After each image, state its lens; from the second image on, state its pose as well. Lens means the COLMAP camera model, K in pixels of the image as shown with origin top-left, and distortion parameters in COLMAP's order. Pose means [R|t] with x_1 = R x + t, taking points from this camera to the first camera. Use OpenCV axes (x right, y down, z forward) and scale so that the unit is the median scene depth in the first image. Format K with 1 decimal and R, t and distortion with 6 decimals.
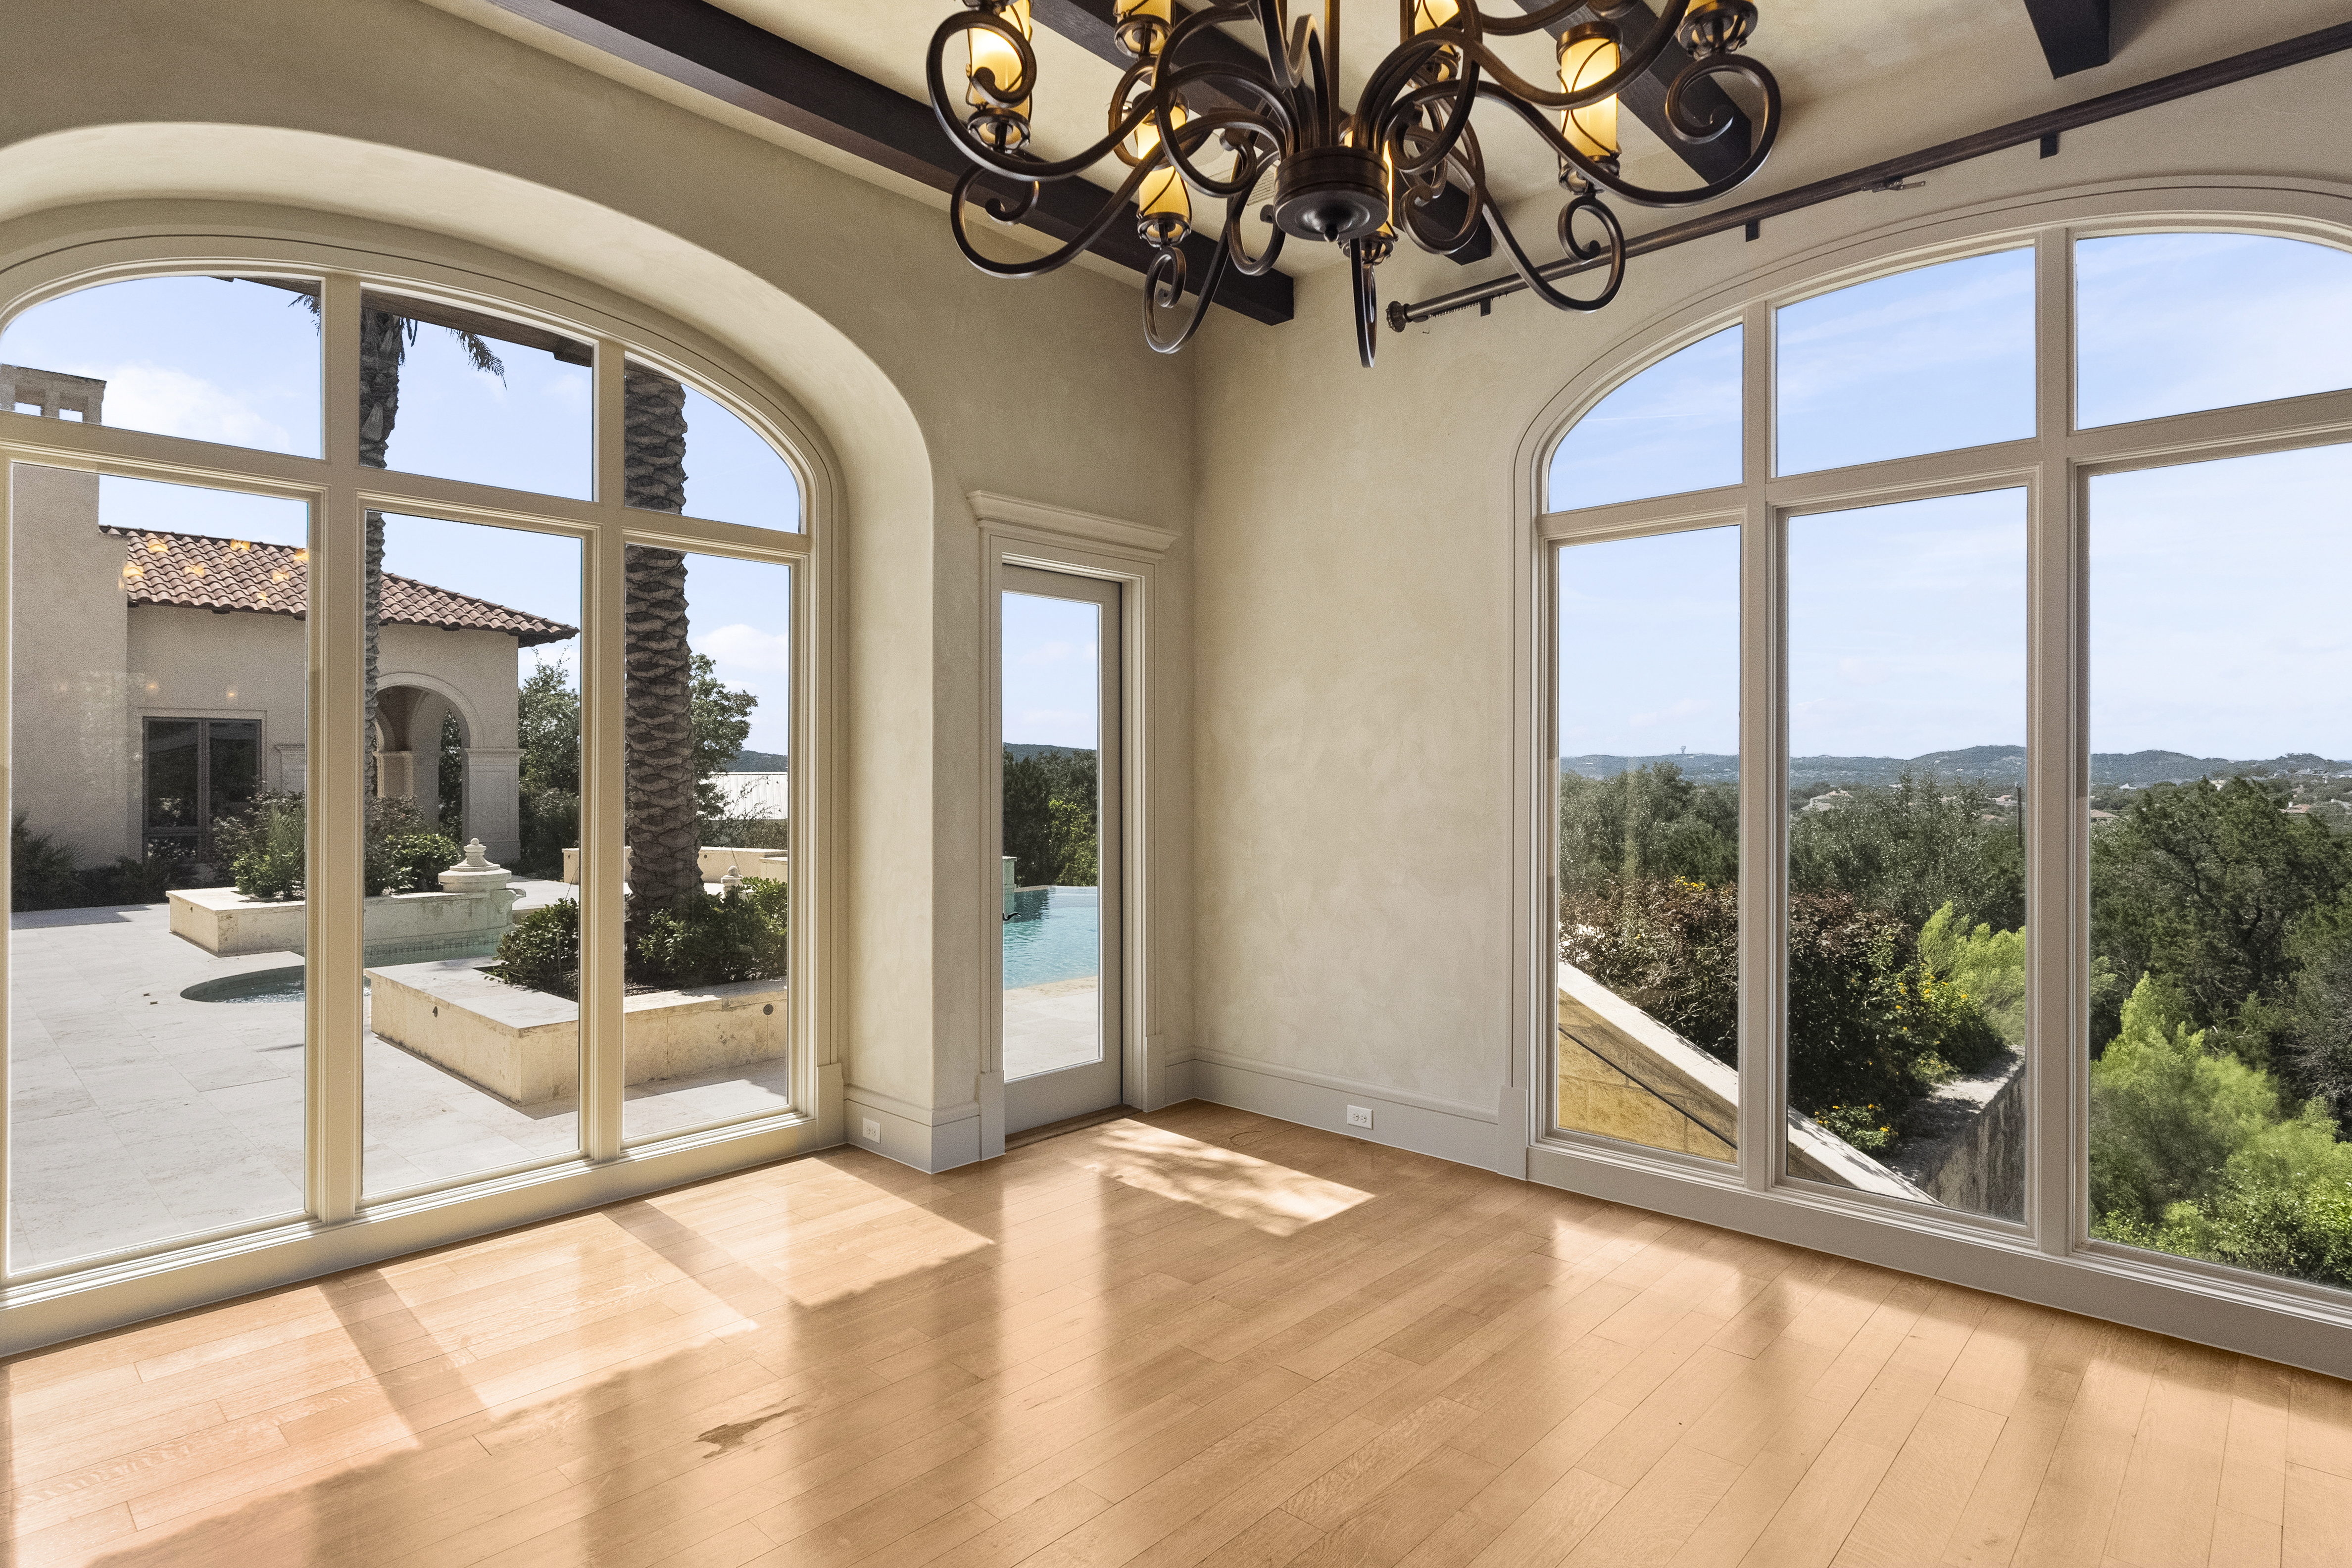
lens RADIAL K [[1253.4, 0, 1169.9], [0, 1253.4, 768.8], [0, 0, 1]] dist [0.000839, 0.000602]
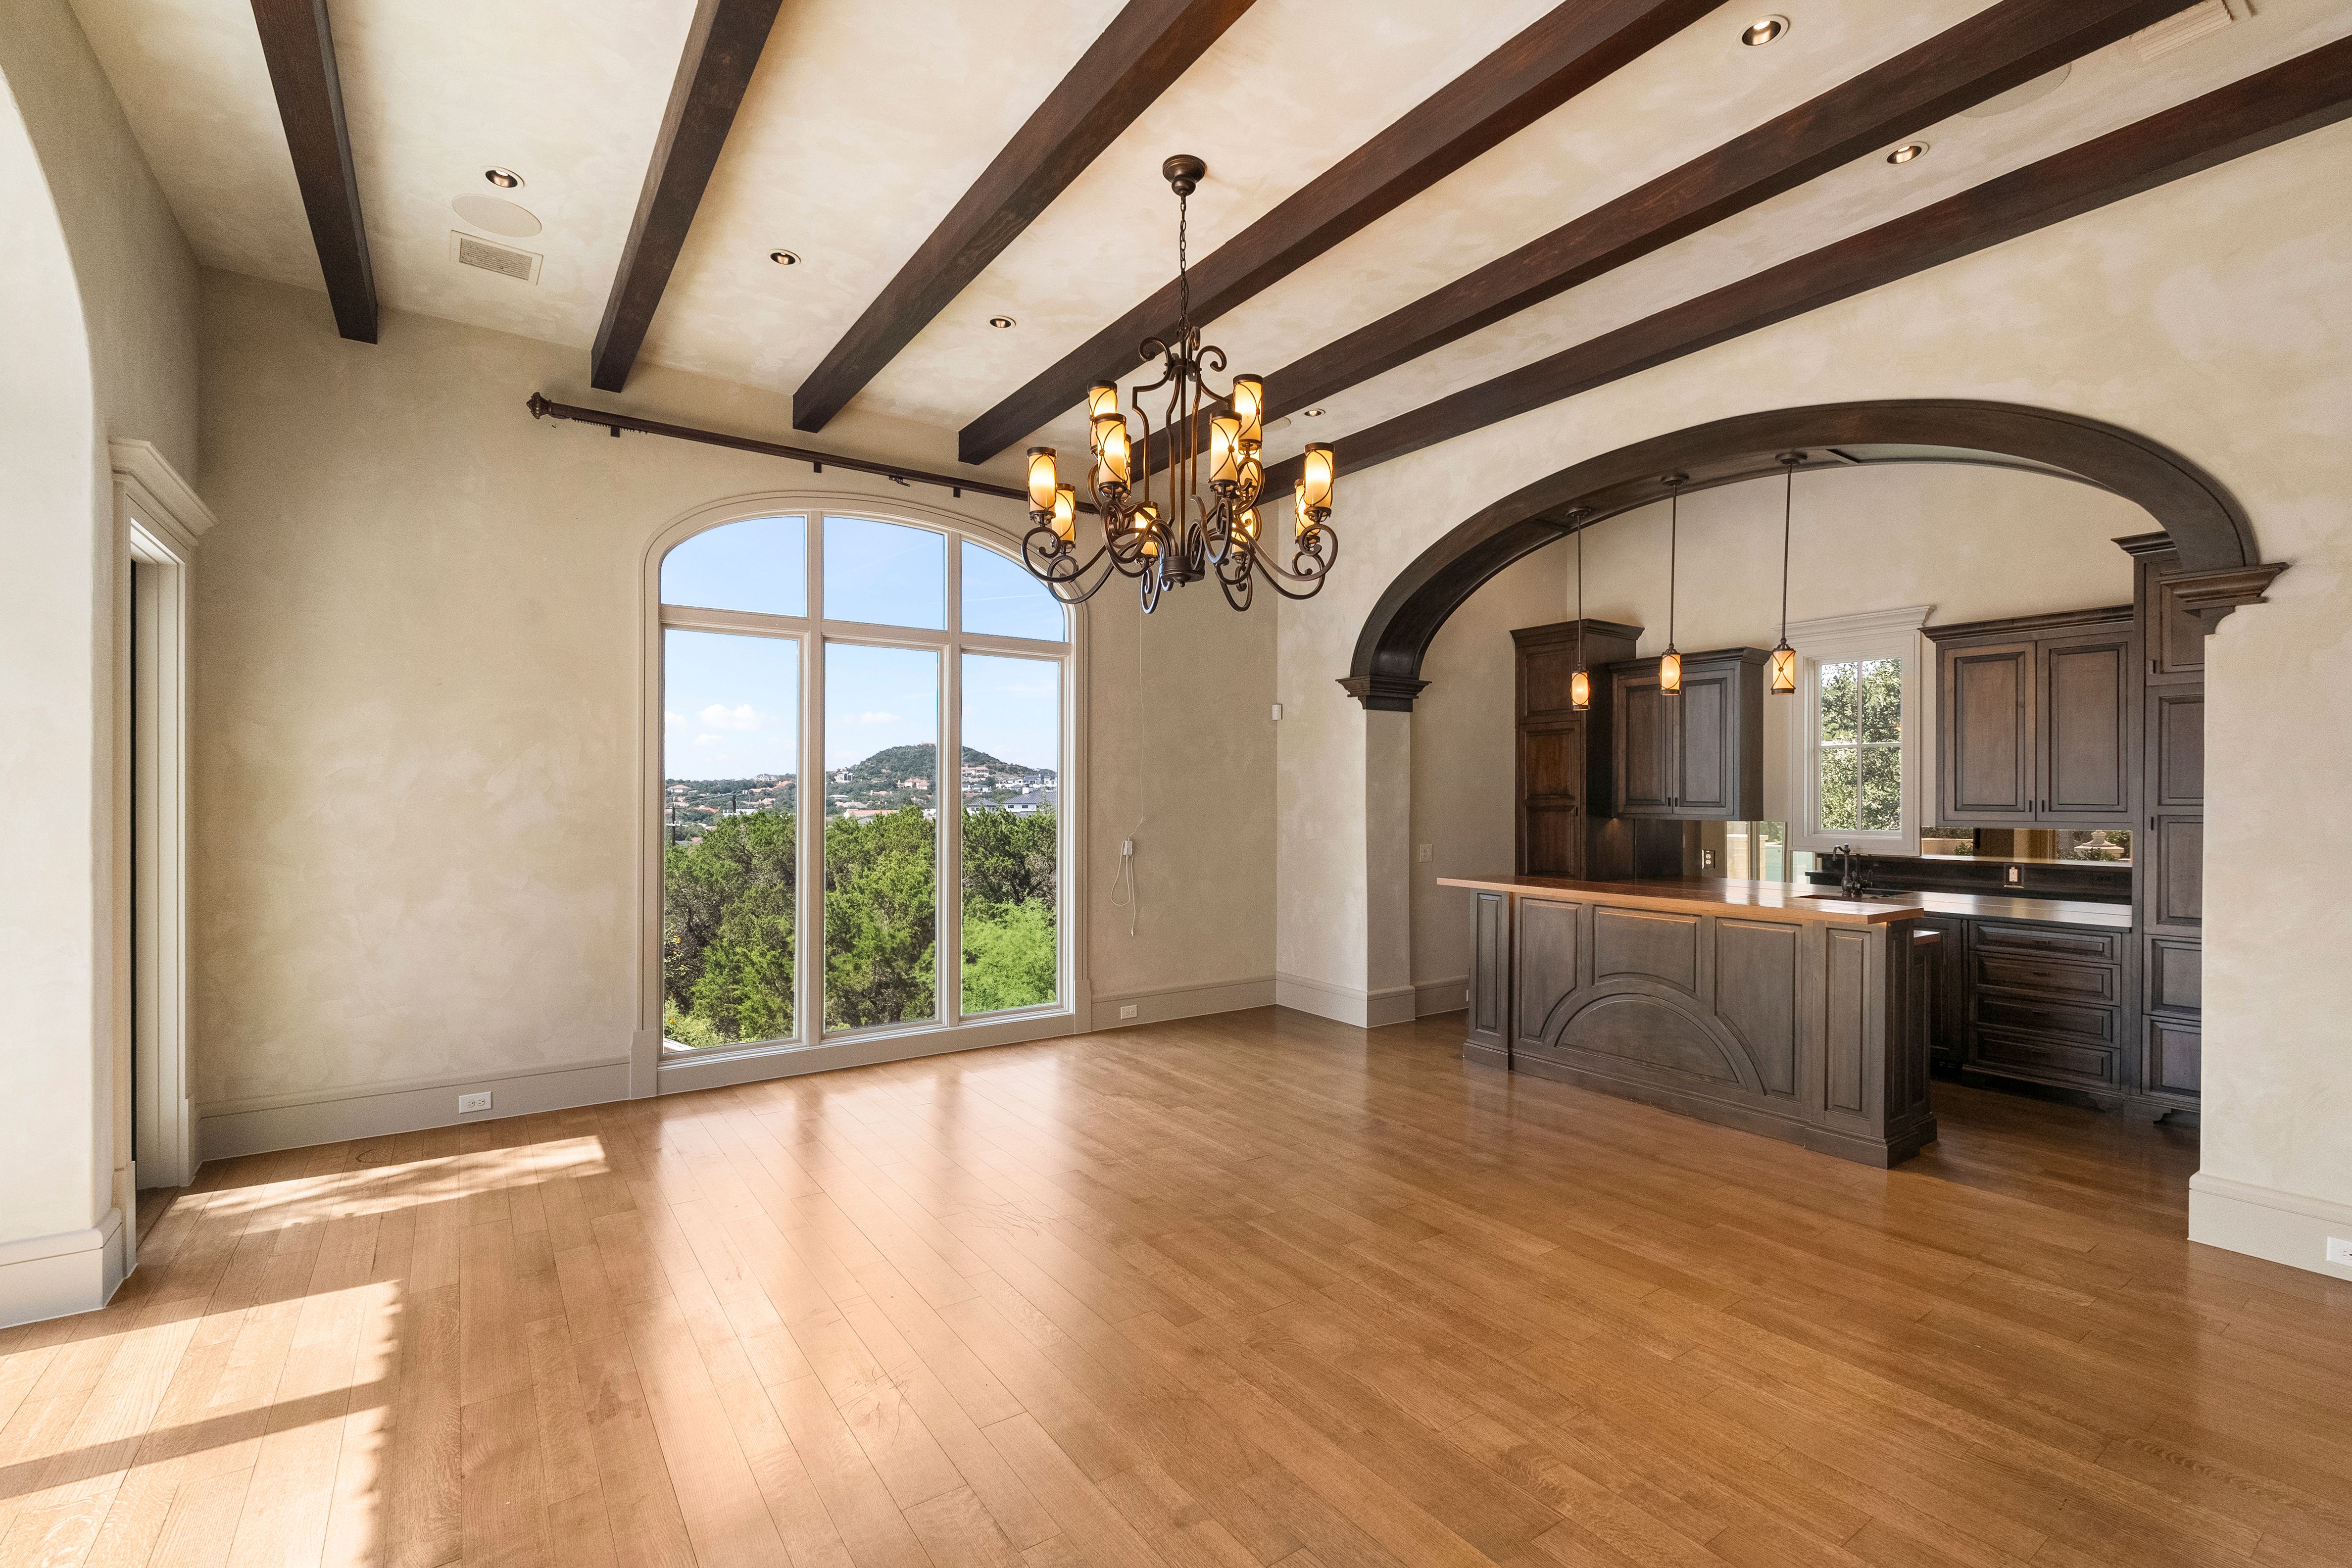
lens RADIAL K [[1038.6, 0, 1169.9], [0, 1038.6, 798.9], [0, 0, 1]] dist [-0.000155, 0.000138]
pose [[0.205963, 0.004410, 0.978550, -0.683622], [0.003482, 0.999980, -0.005239, 0.016898], [-0.978553, 0.004487, 0.205944, 0.225963]]
